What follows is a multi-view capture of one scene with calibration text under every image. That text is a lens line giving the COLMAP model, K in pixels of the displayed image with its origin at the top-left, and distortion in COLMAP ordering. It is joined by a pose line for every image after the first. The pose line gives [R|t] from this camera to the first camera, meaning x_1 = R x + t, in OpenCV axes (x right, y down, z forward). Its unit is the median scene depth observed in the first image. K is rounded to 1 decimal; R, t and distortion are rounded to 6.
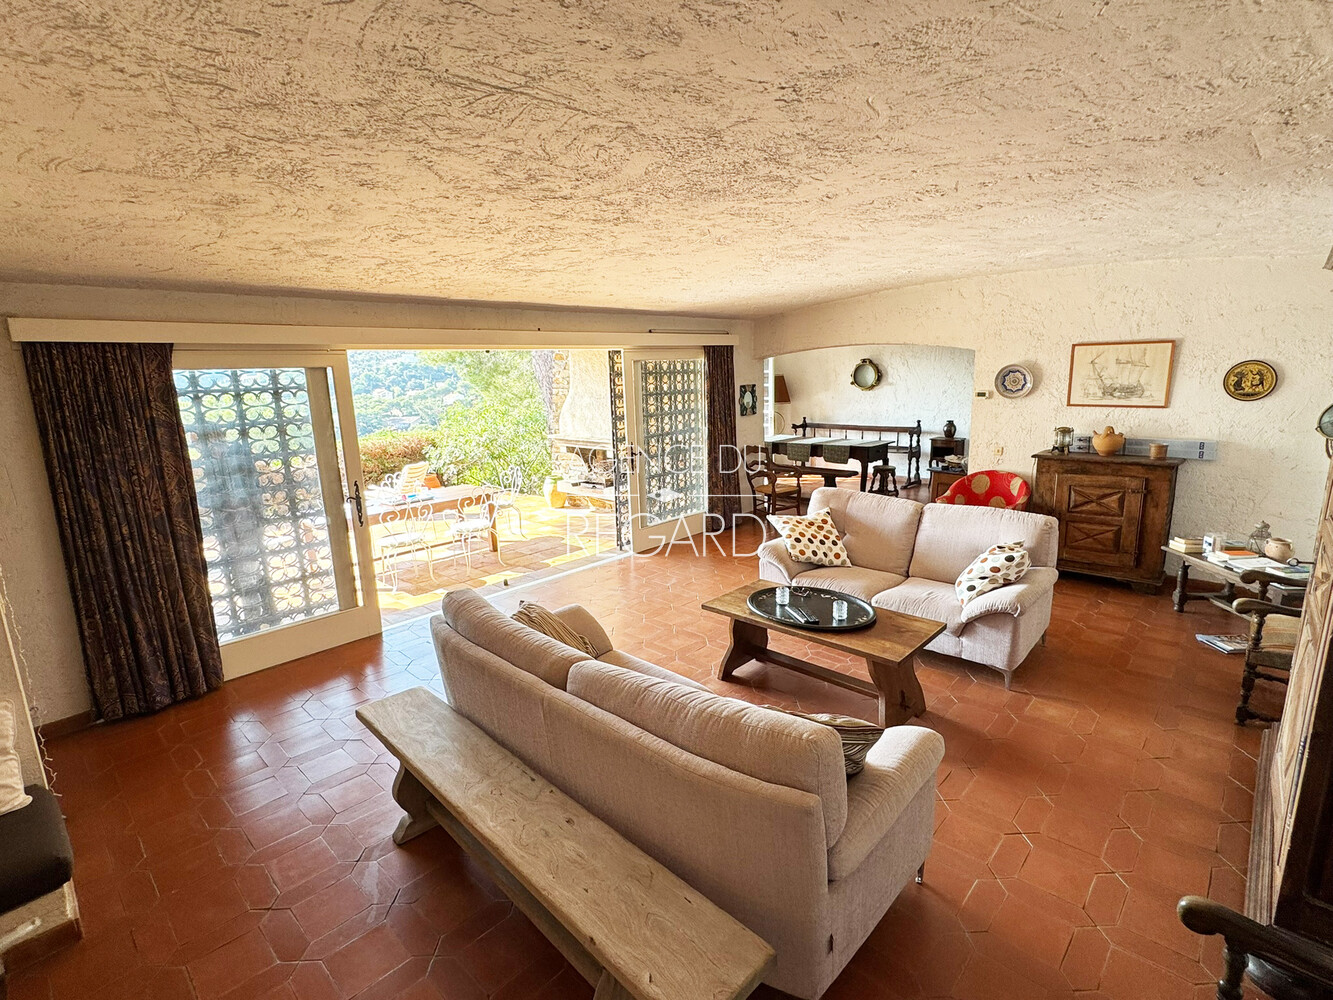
lens RADIAL K [[629.2, 0, 670.3], [0, 629.2, 502.6], [0, 0, 1]] dist [-0.000200, -0.000119]
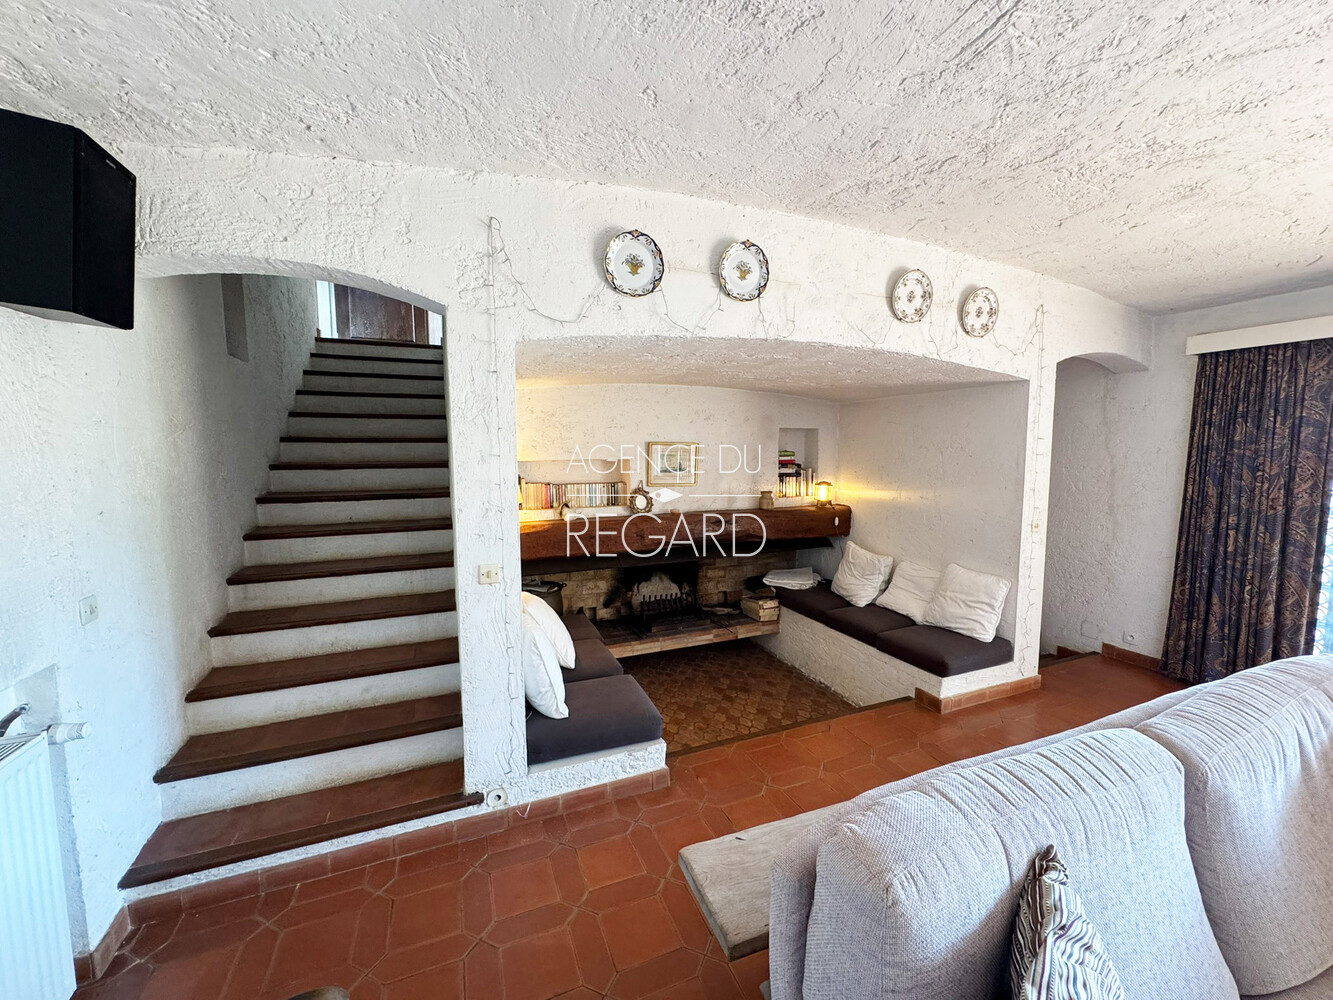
lens RADIAL K [[528.6, 0, 671.2], [0, 528.6, 501.1], [0, 0, 1]] dist [-0.000911, -0.000055]
pose [[-0.385119, 0.123105, -0.914619, 0.335240], [-0.168215, 0.965097, 0.200729, -0.007626], [0.907407, 0.231157, -0.350969, 0.434802]]
